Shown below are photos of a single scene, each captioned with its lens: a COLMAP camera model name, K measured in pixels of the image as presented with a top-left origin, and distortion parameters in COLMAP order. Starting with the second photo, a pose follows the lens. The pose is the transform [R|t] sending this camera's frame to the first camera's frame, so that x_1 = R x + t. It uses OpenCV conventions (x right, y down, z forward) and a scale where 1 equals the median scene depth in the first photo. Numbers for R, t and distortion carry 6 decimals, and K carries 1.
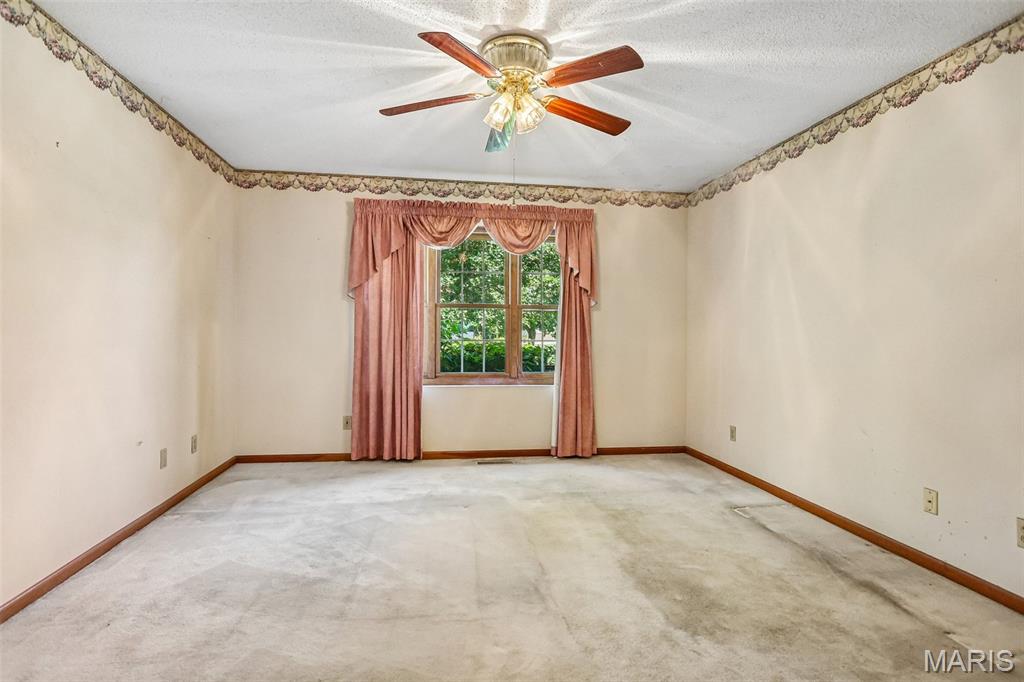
lens RADIAL K [[507.4, 0, 513.9], [0, 507.4, 337.8], [0, 0, 1]] dist [-0.011964, 0.001928]
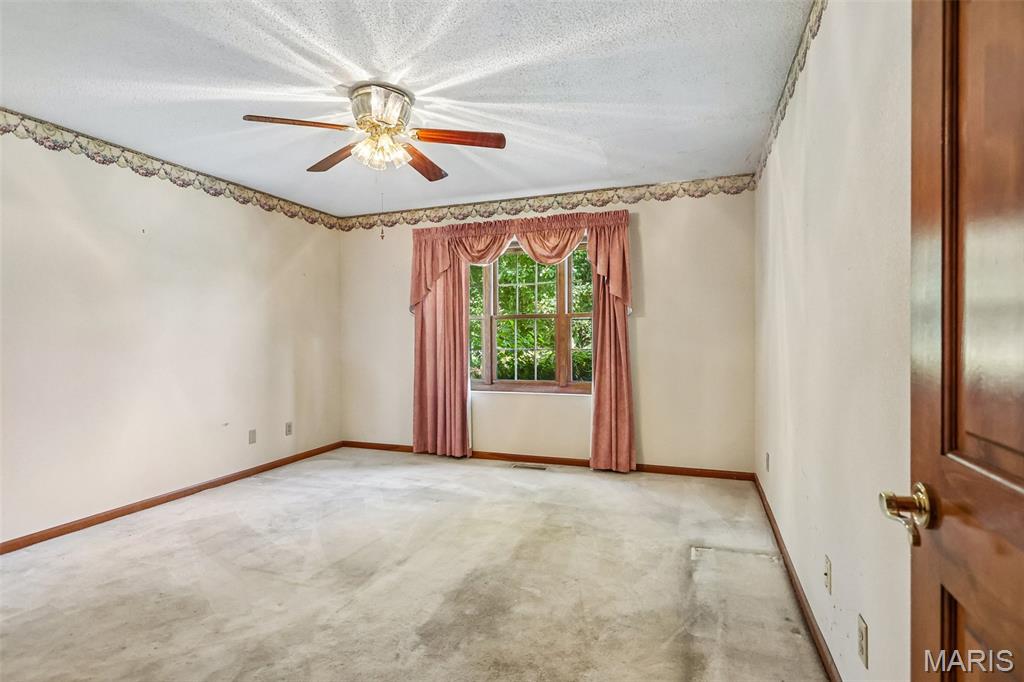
lens RADIAL K [[507.4, 0, 529.6], [0, 507.4, 343.4], [0, 0, 1]] dist [-0.011964, 0.001928]
pose [[0.880164, -0.010418, -0.474555, 0.477888], [0.011515, 0.999934, -0.000593, -0.007563], [0.474529, -0.004942, 0.880226, 0.093968]]
